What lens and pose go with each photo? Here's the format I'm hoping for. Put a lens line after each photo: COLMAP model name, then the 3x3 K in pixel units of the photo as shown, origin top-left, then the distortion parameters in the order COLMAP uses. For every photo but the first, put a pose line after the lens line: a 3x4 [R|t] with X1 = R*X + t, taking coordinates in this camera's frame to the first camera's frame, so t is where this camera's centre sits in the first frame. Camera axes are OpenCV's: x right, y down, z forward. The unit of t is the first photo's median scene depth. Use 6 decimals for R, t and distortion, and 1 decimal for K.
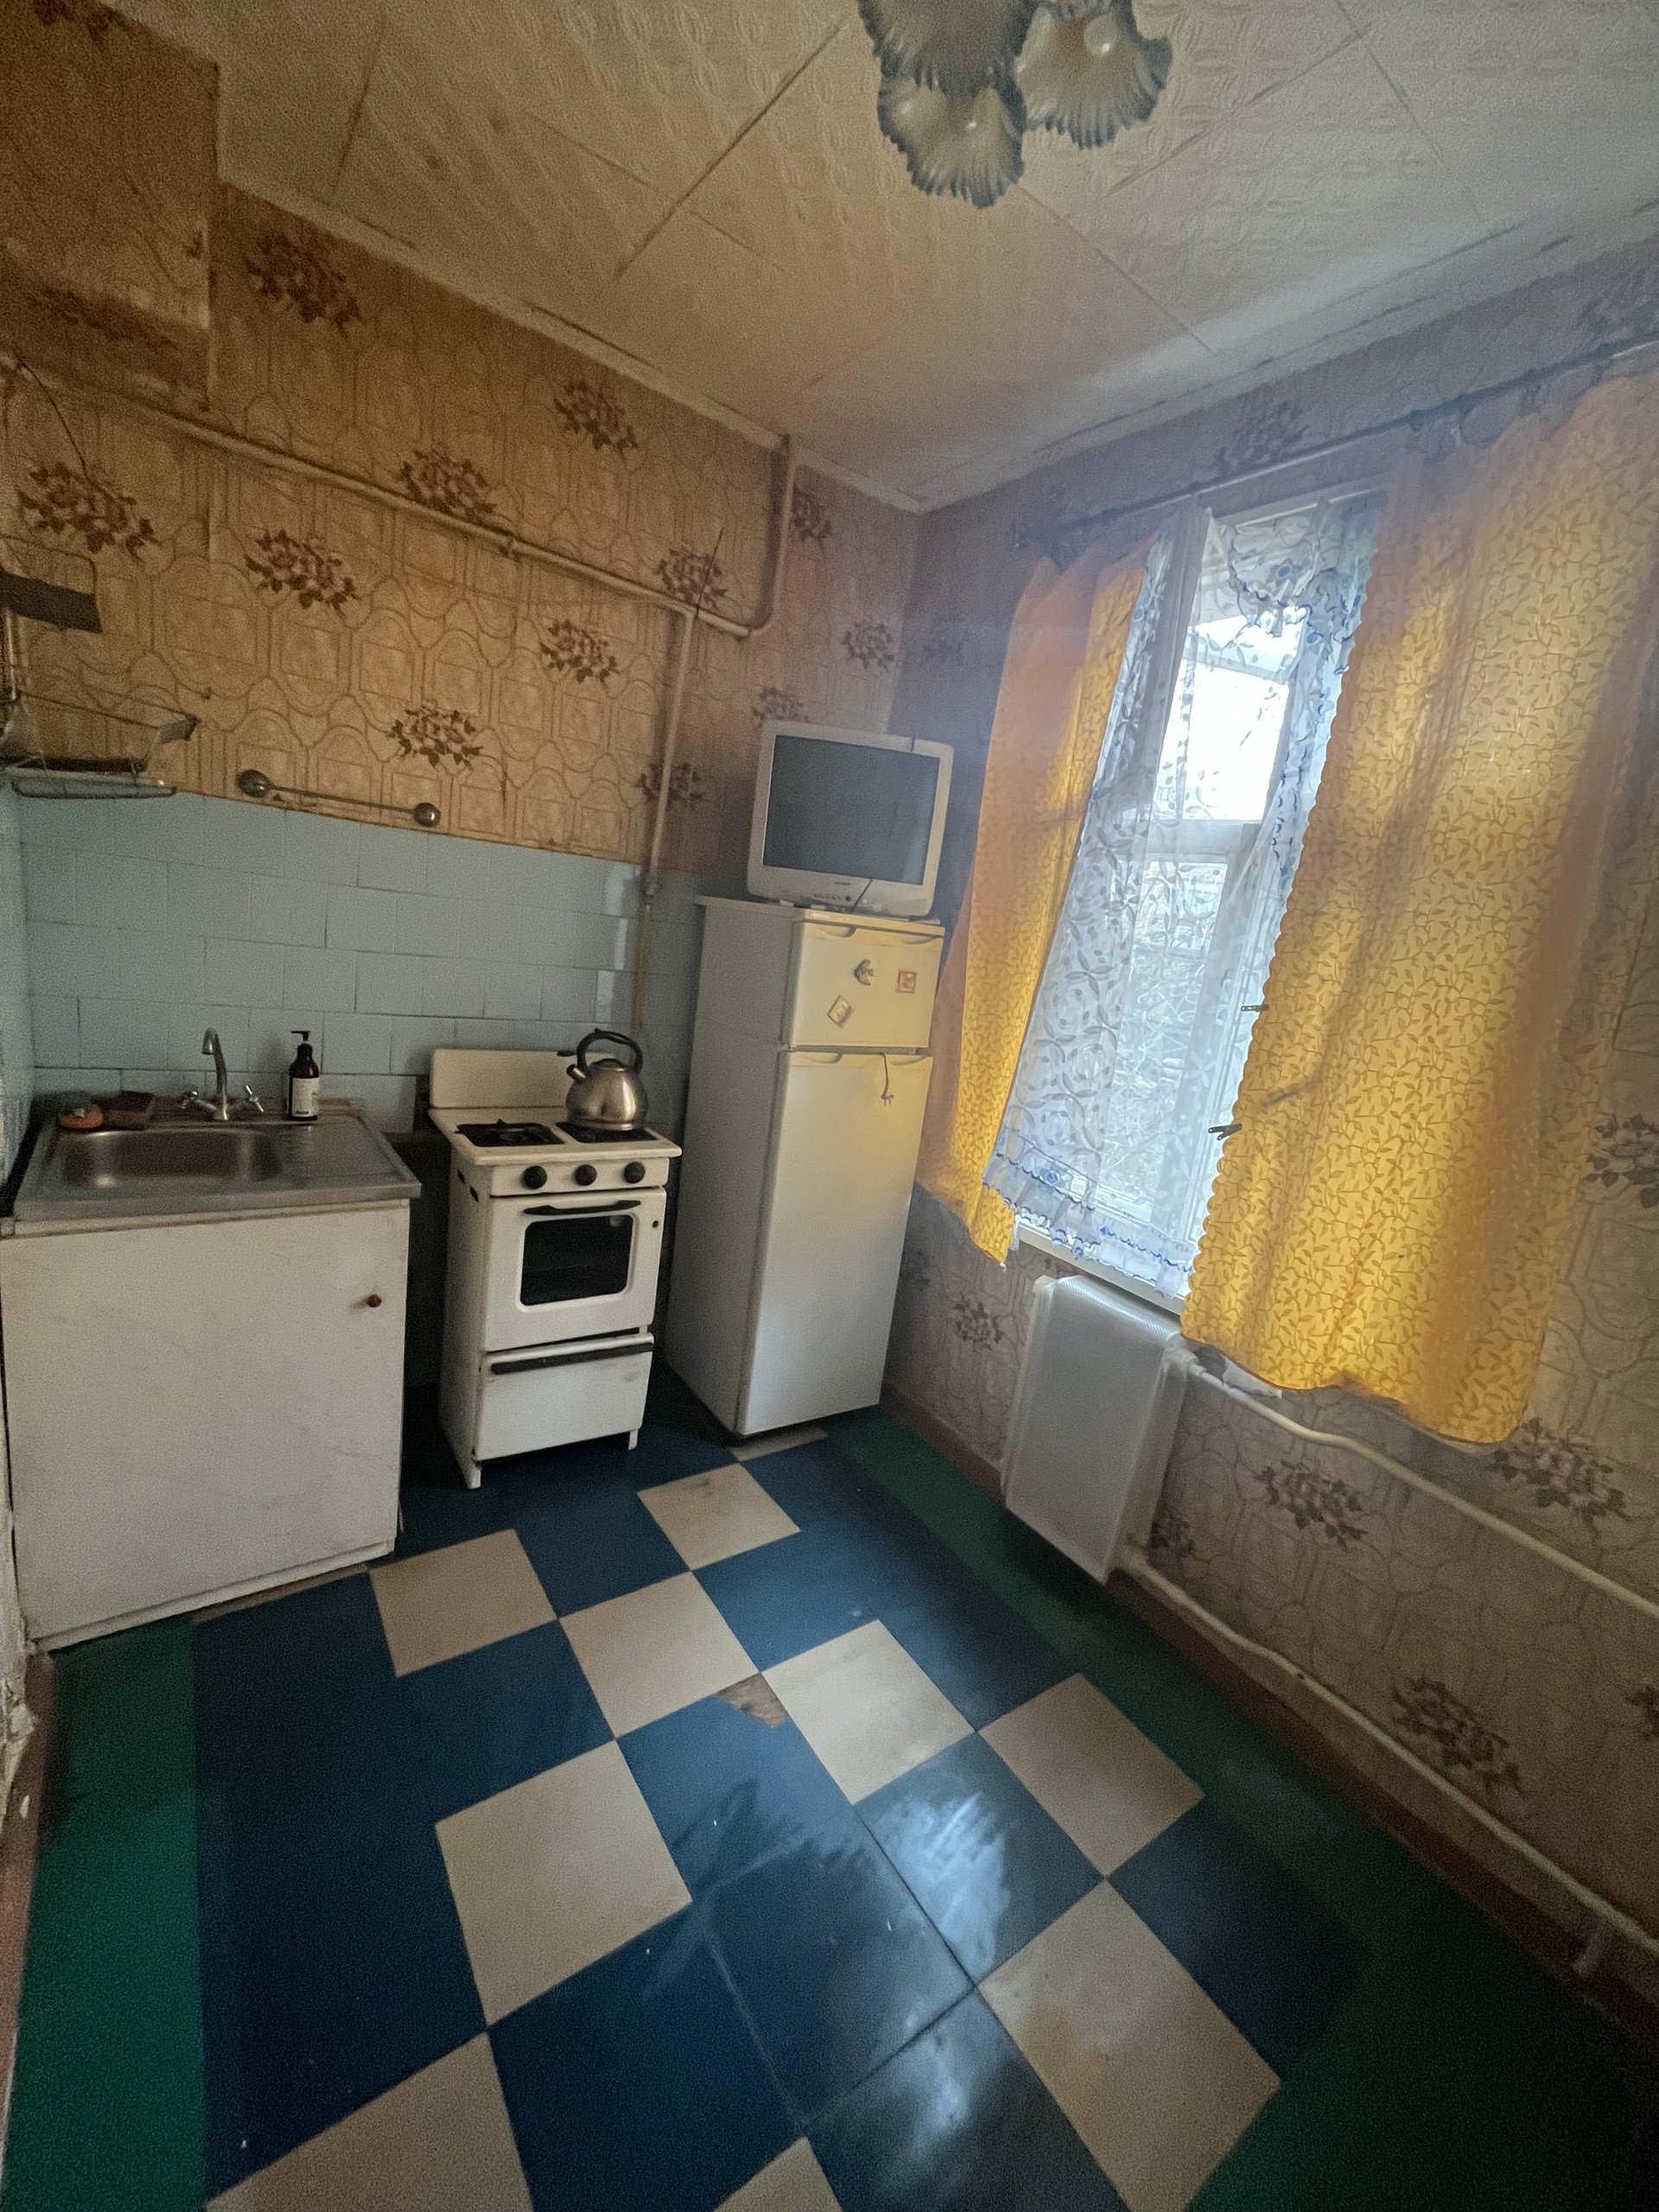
lens RADIAL K [[899.4, 0, 827.7], [0, 899.4, 1096.8], [0, 0, 1]] dist [0.000196, -0.000333]
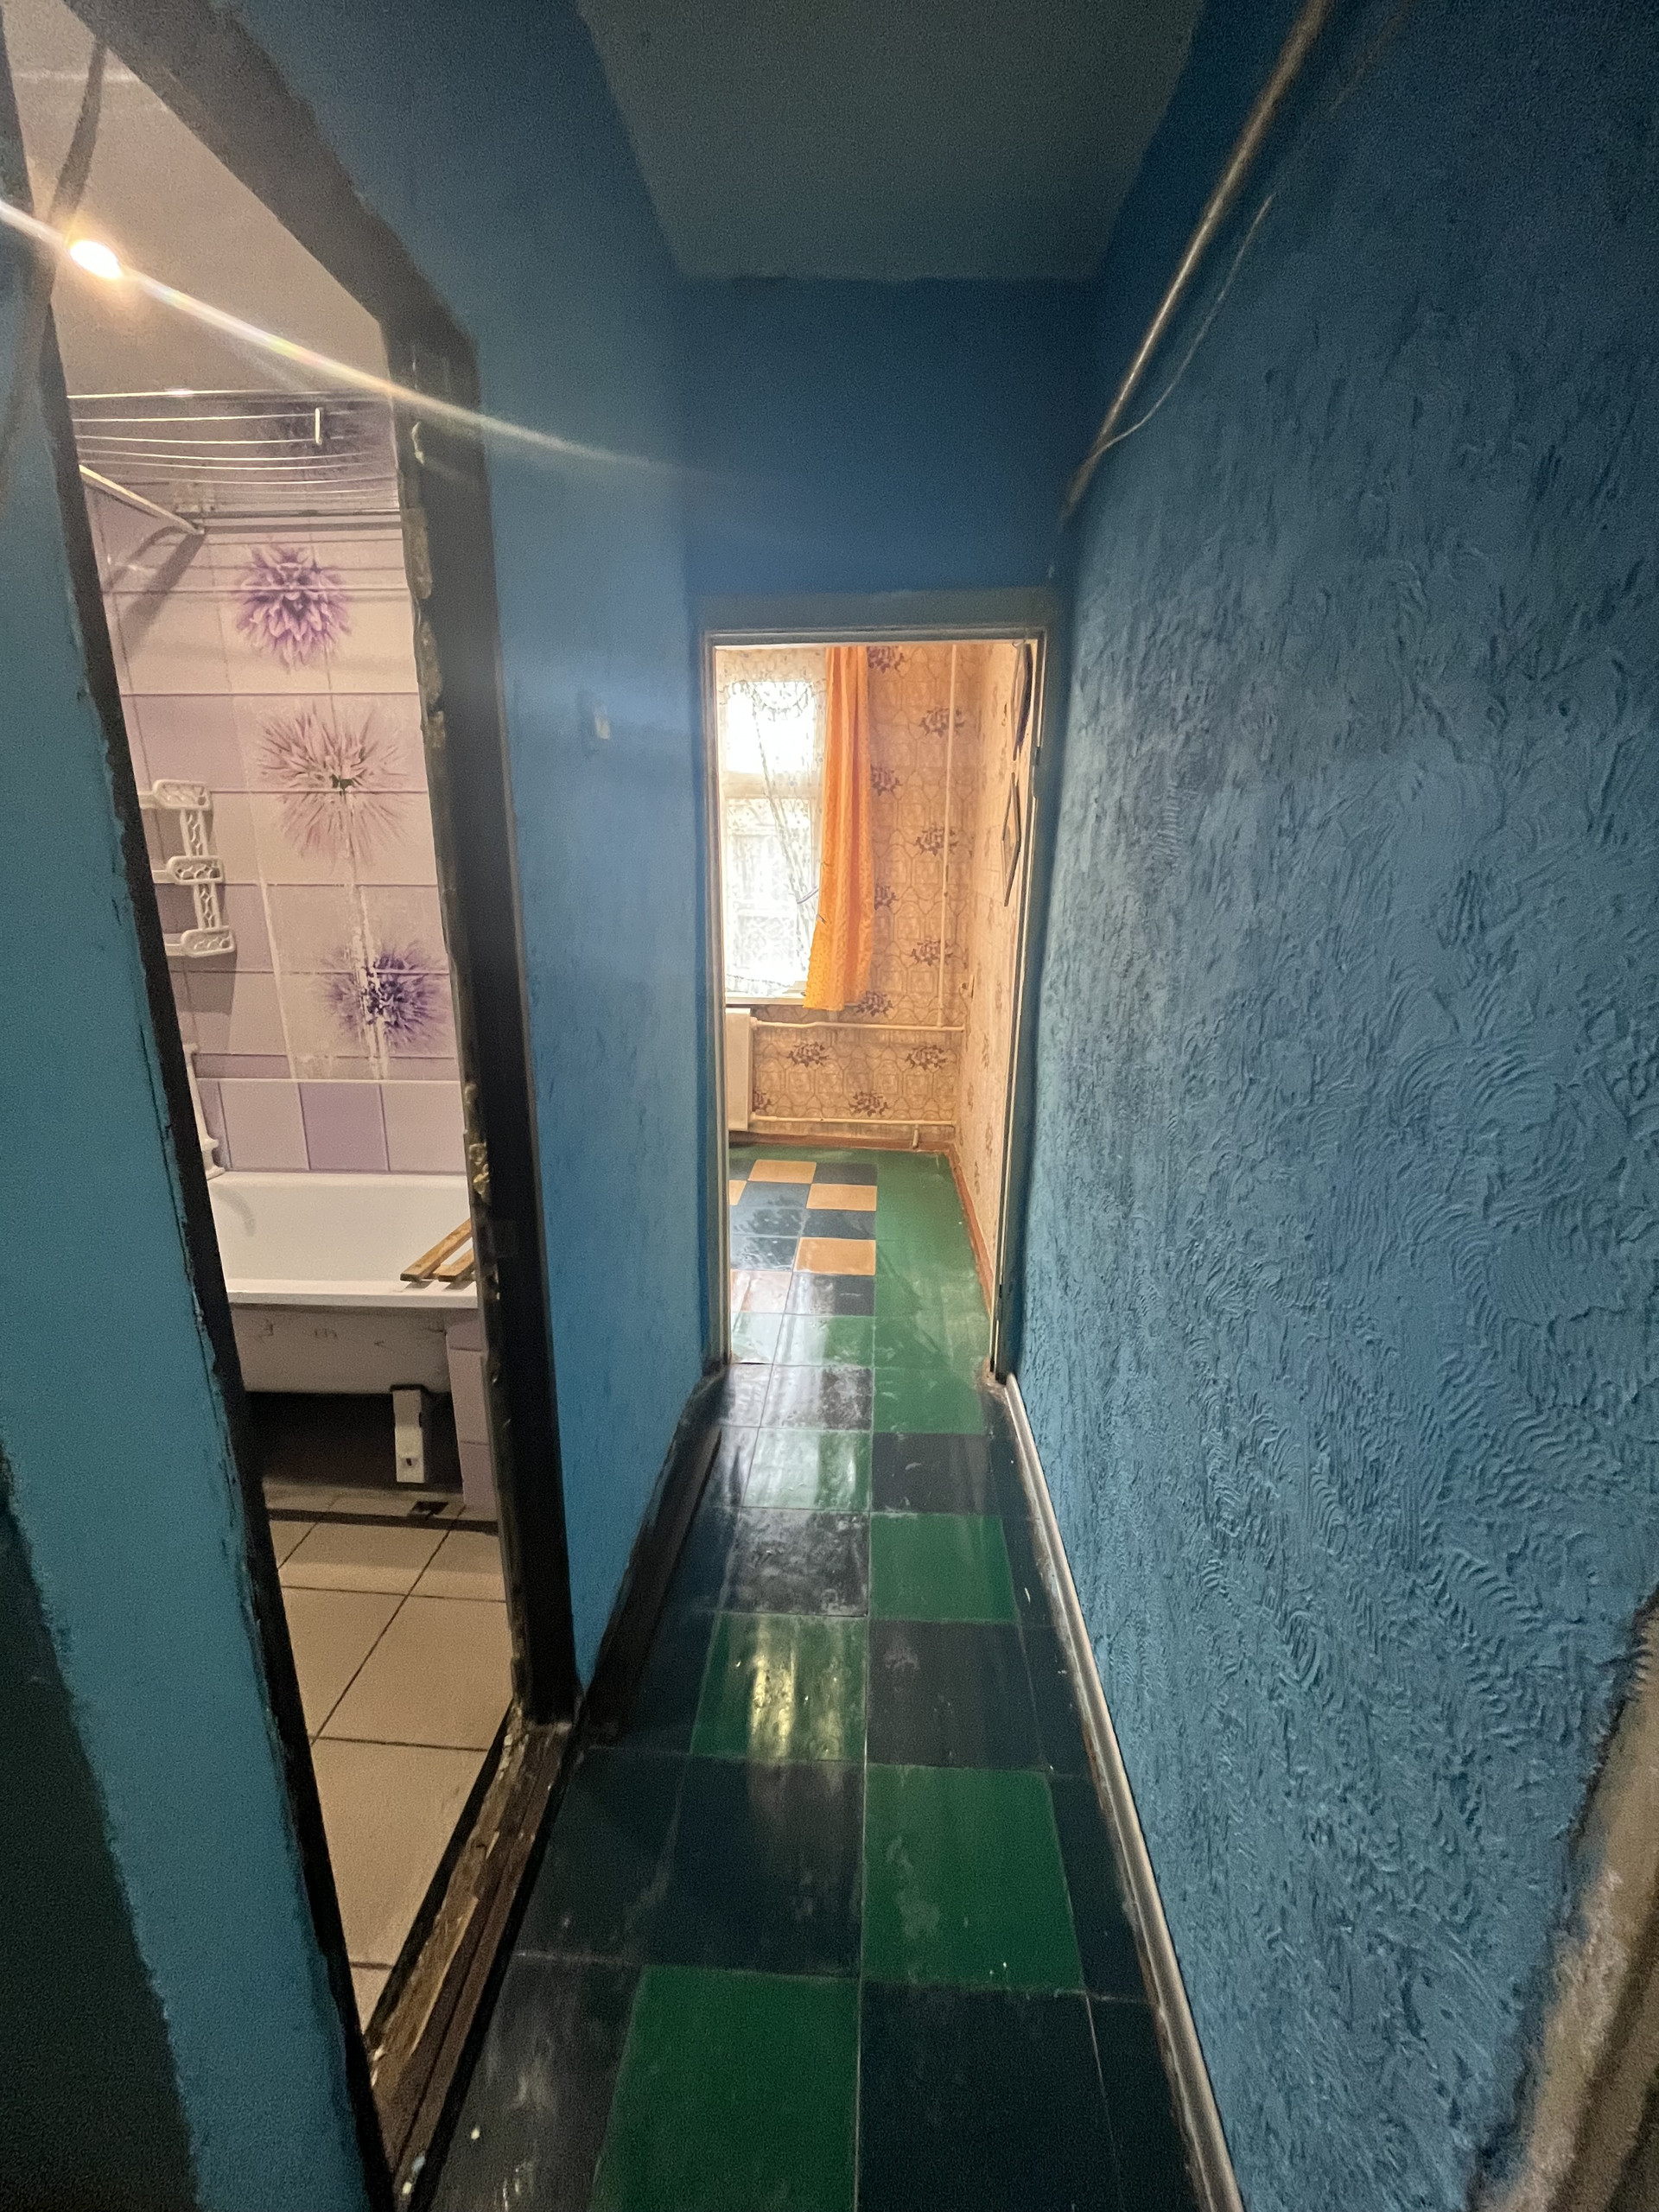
lens RADIAL K [[899.4, 0, 823.4], [0, 899.4, 1106.5], [0, 0, 1]] dist [0.000196, -0.000333]
pose [[0.633527, -0.339898, 0.695063, -1.108902], [0.233970, 0.940441, 0.246636, -0.032933], [-0.737497, 0.006373, 0.675320, -0.671667]]
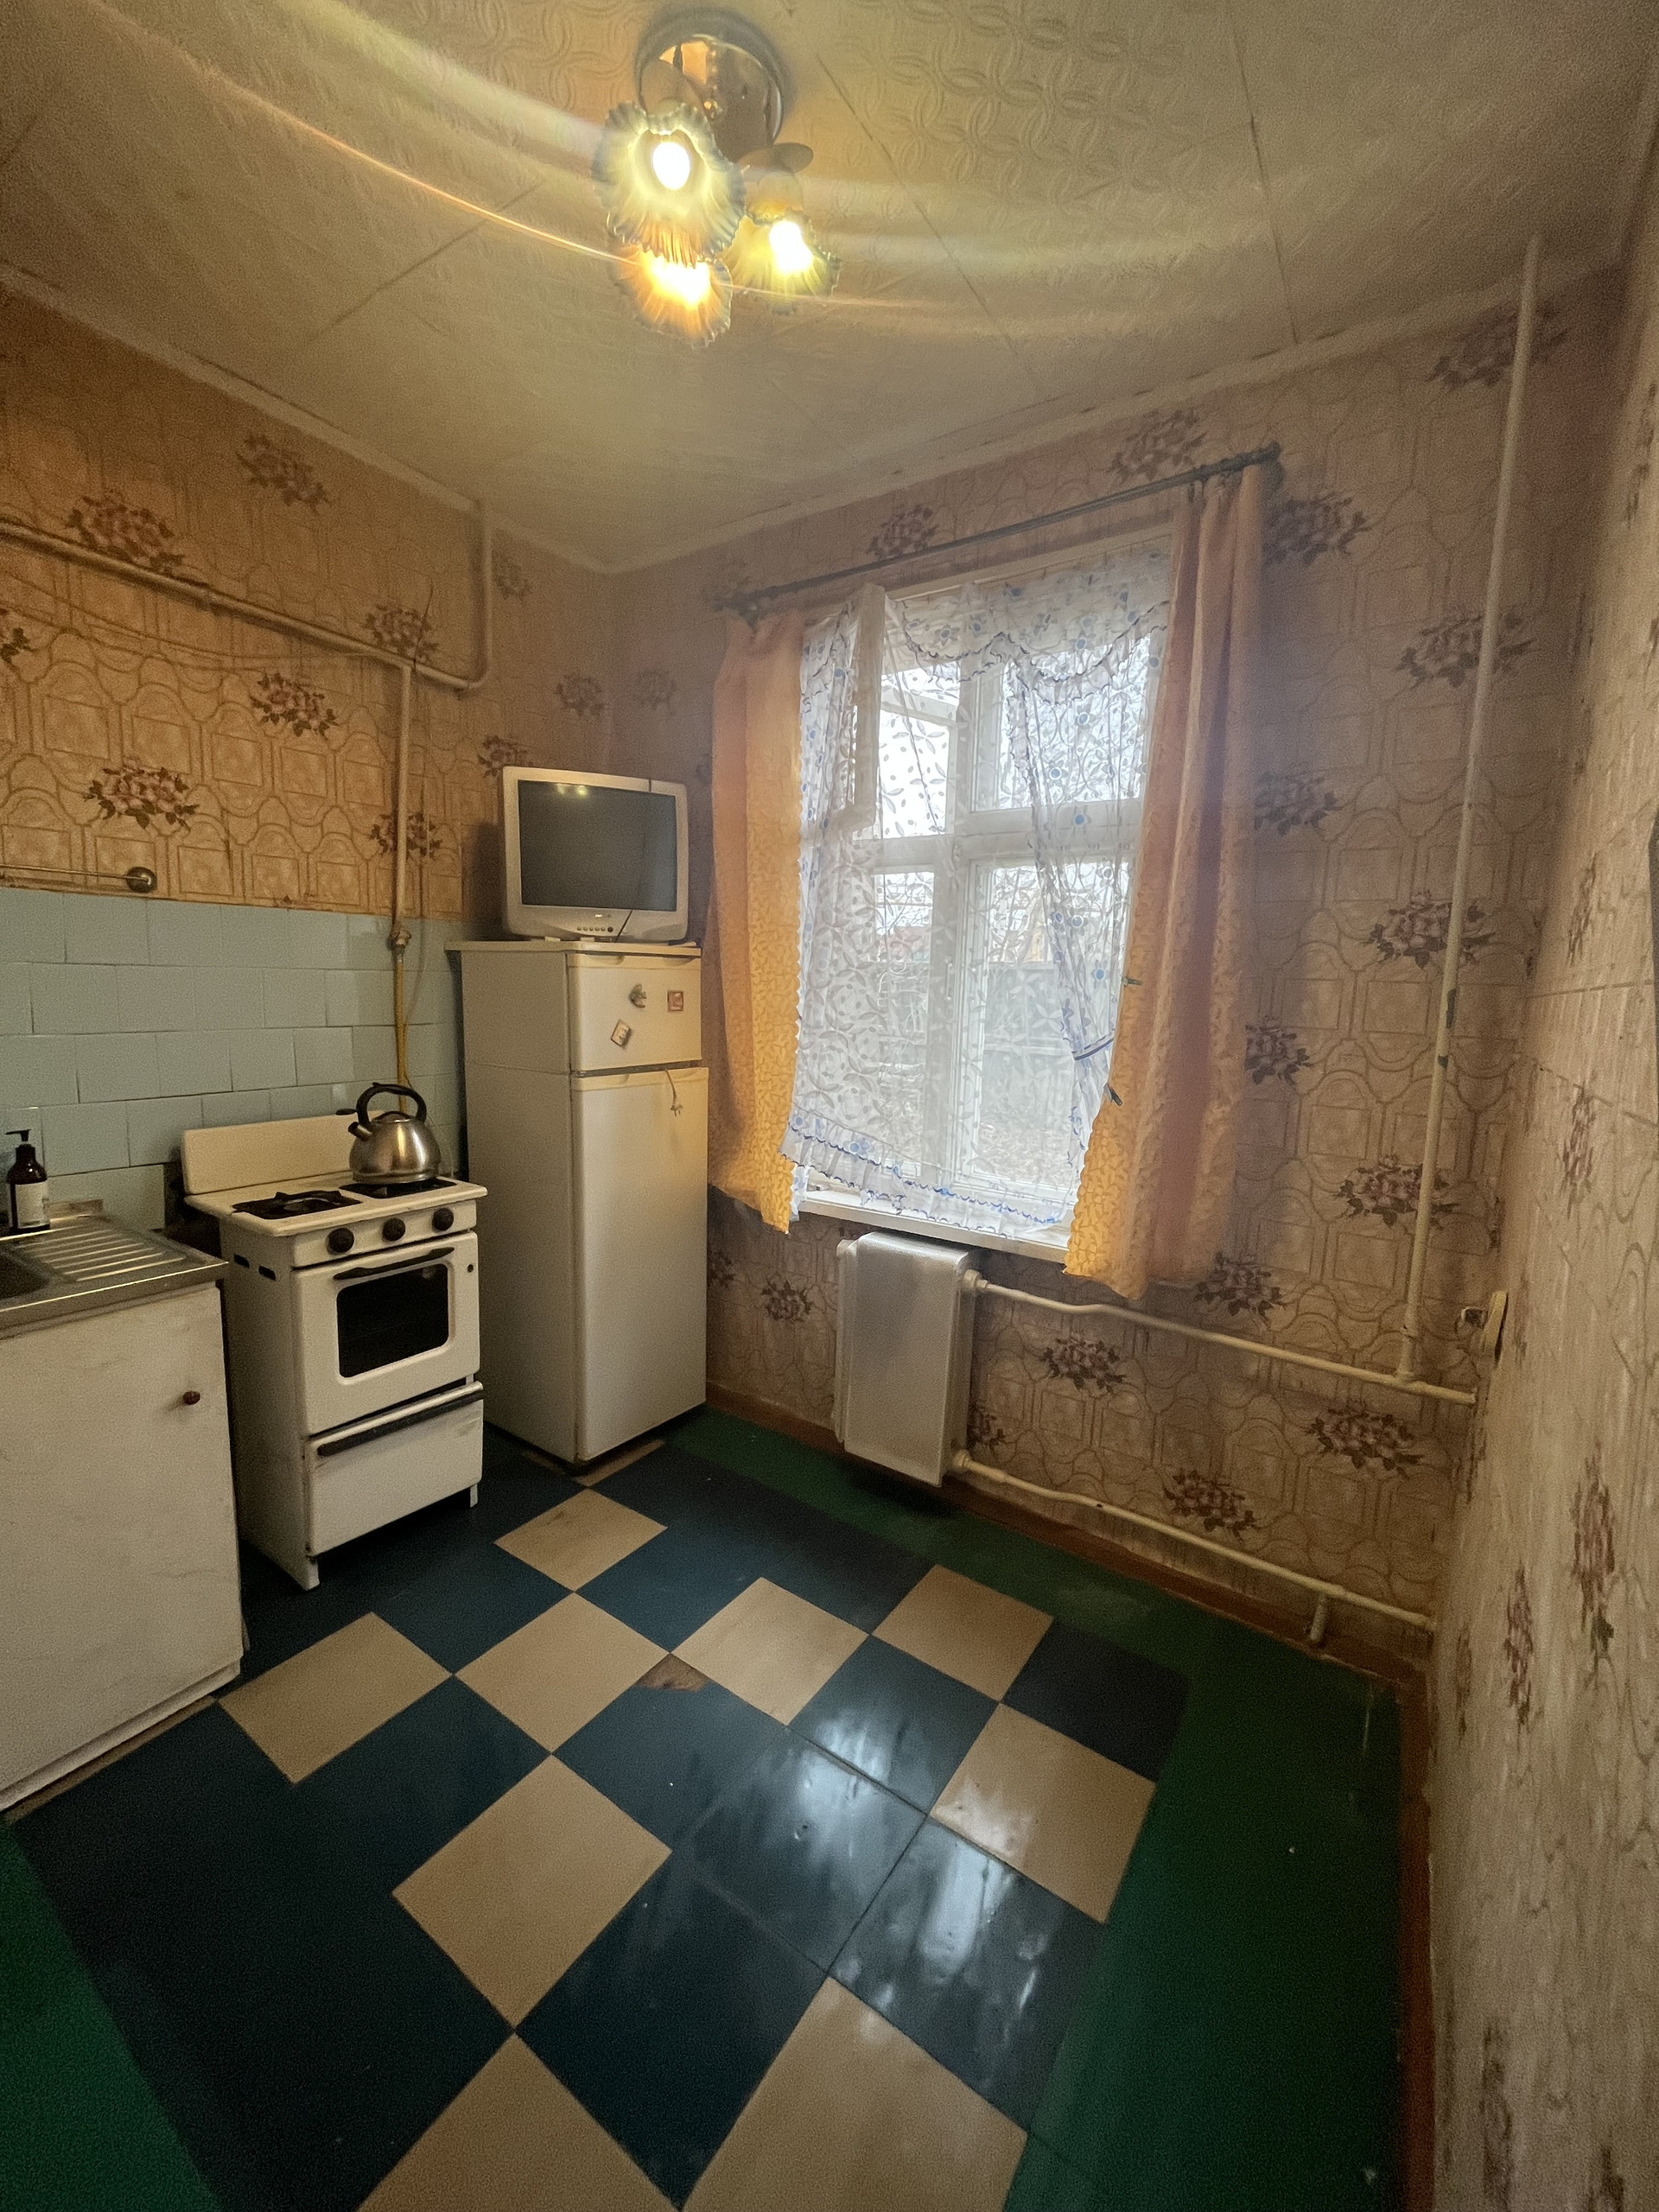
lens RADIAL K [[899.4, 0, 828.0], [0, 899.4, 1097.4], [0, 0, 1]] dist [0.000196, -0.000333]
pose [[0.934650, -0.151057, 0.321887, -0.122076], [0.164174, 0.986334, -0.013831, 0.036507], [-0.315399, 0.065773, 0.946677, -0.084481]]
